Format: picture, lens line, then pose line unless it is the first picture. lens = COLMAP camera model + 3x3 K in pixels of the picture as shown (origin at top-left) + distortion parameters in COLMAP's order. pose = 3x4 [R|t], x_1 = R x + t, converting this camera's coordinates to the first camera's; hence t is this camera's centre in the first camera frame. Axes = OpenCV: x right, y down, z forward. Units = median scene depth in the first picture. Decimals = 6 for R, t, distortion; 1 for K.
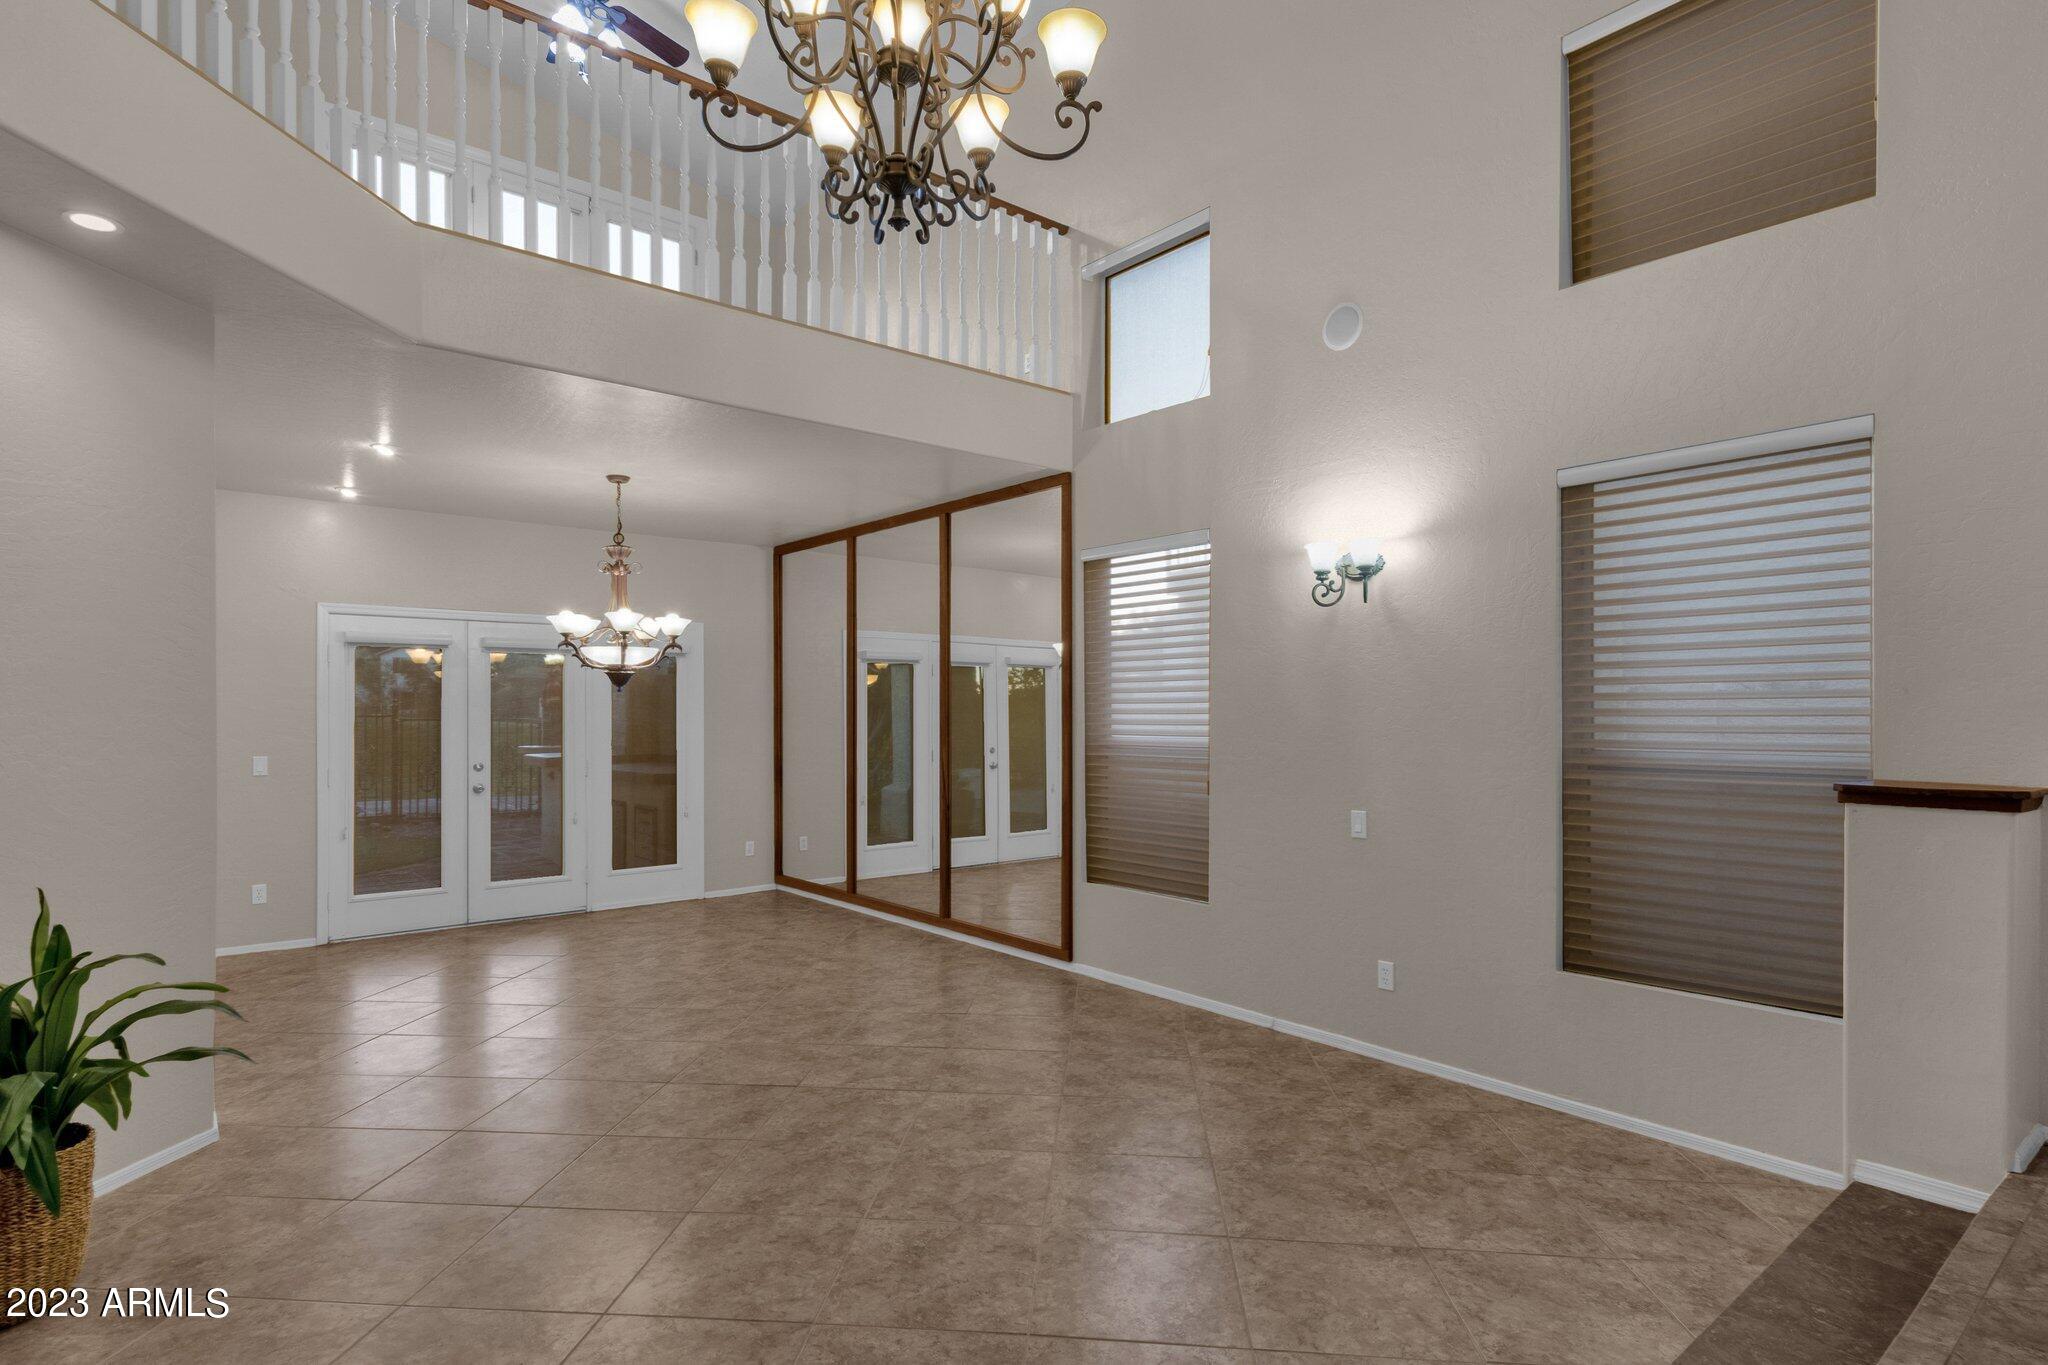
lens RADIAL K [[1067.8, 0, 1019.2], [0, 1067.8, 705.9], [0, 0, 1]] dist [0.023945, -0.000813]
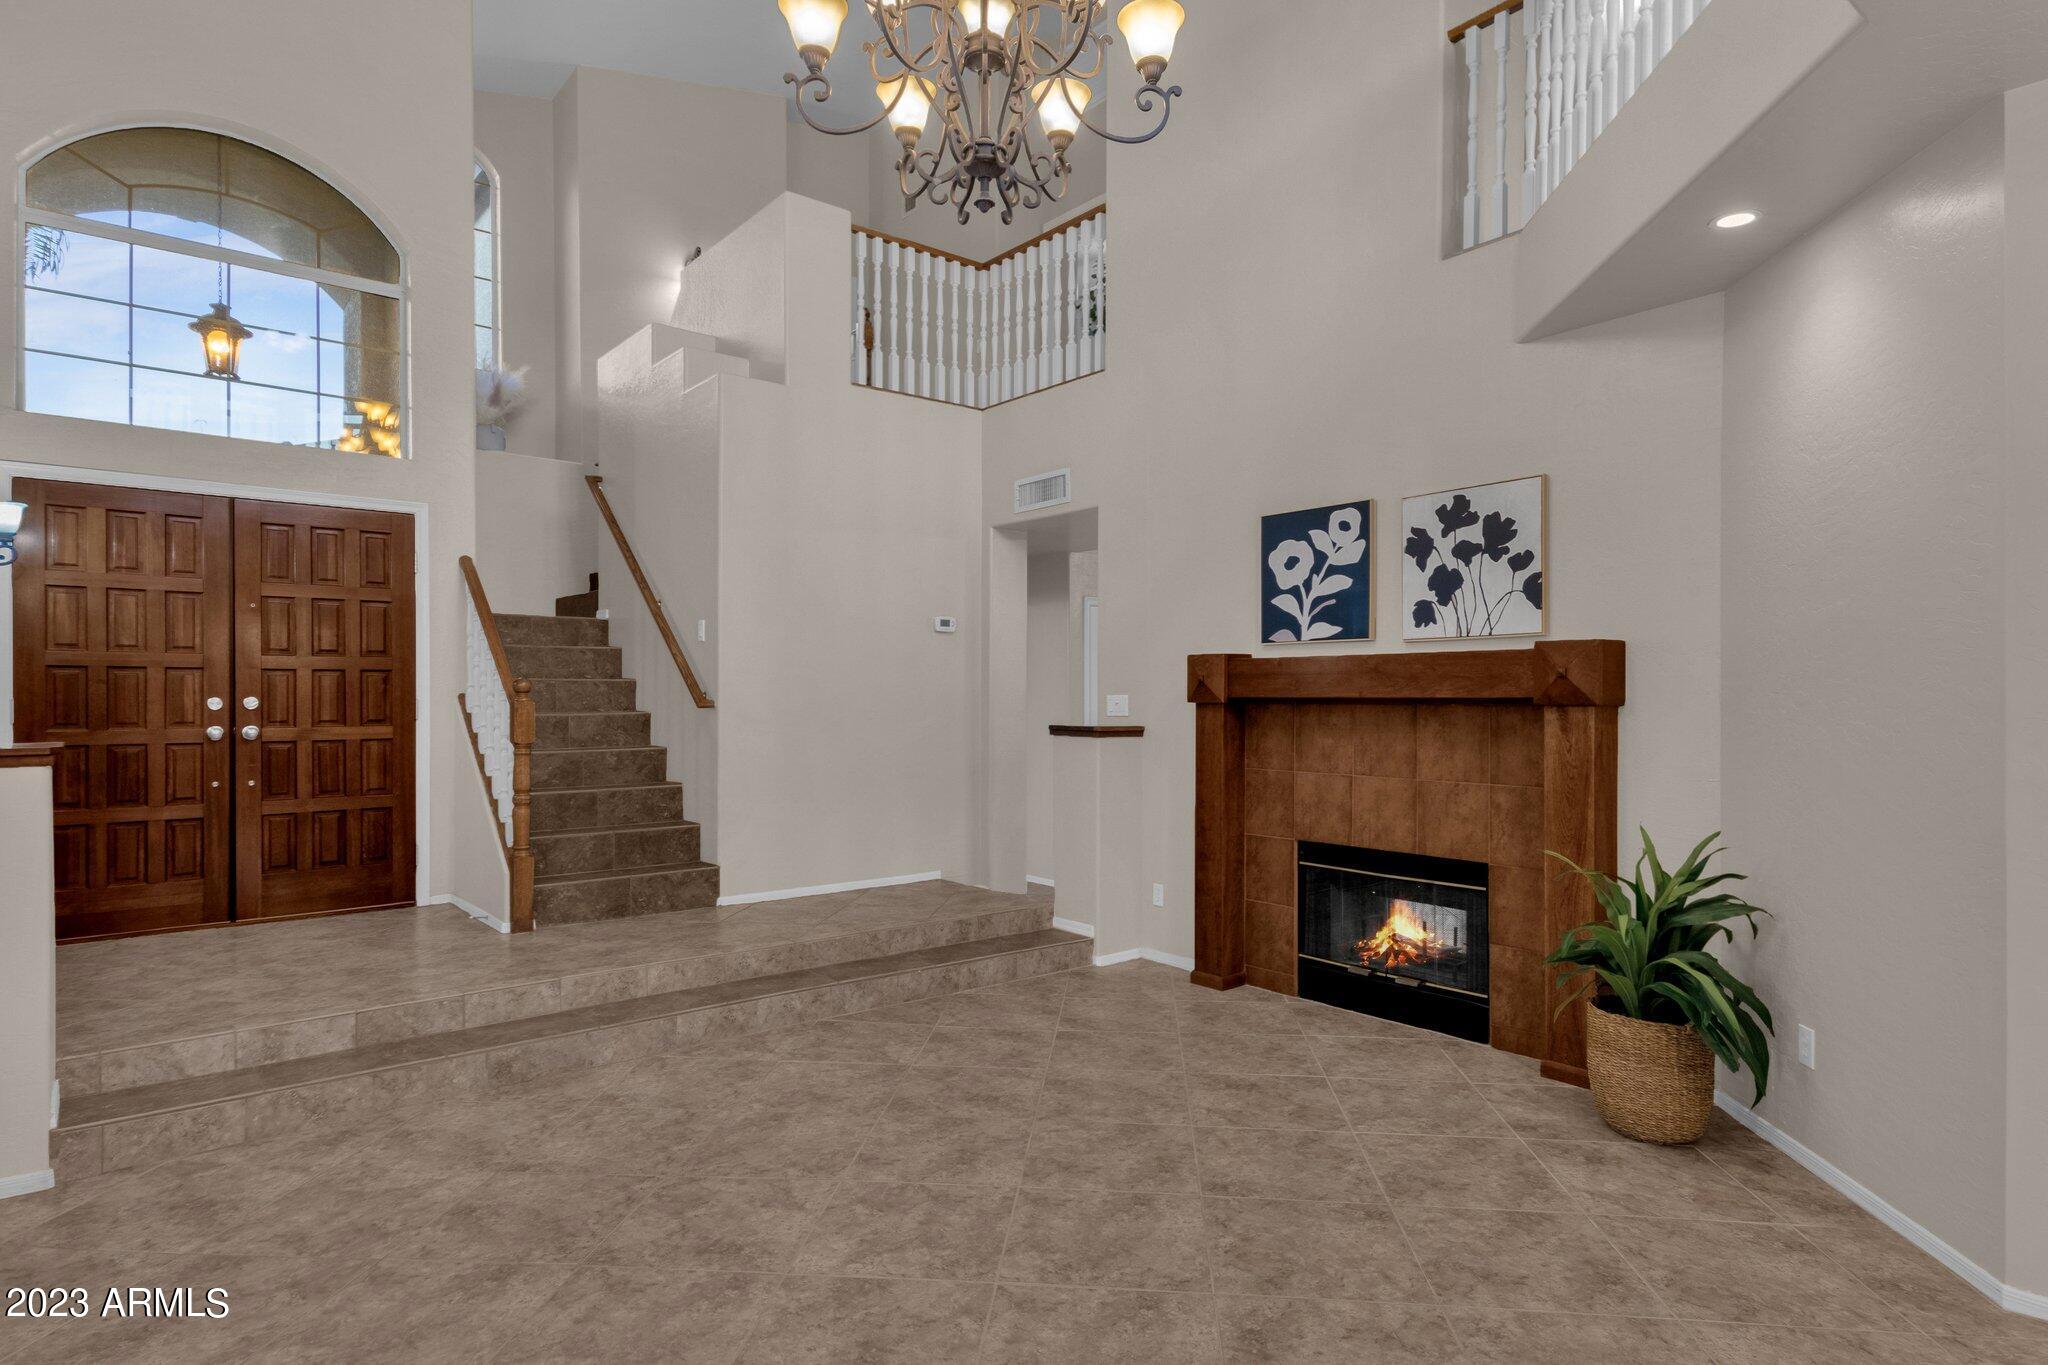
lens RADIAL K [[1121.6, 0, 1024.0], [0, 1121.6, 682.5], [0, 0, 1]] dist [0.032026, -0.000176]
pose [[-0.999960, -0.001251, 0.008856, -0.072061], [-0.001379, 0.999894, -0.014496, 0.011762], [-0.008837, -0.014508, -0.999856, 0.934450]]
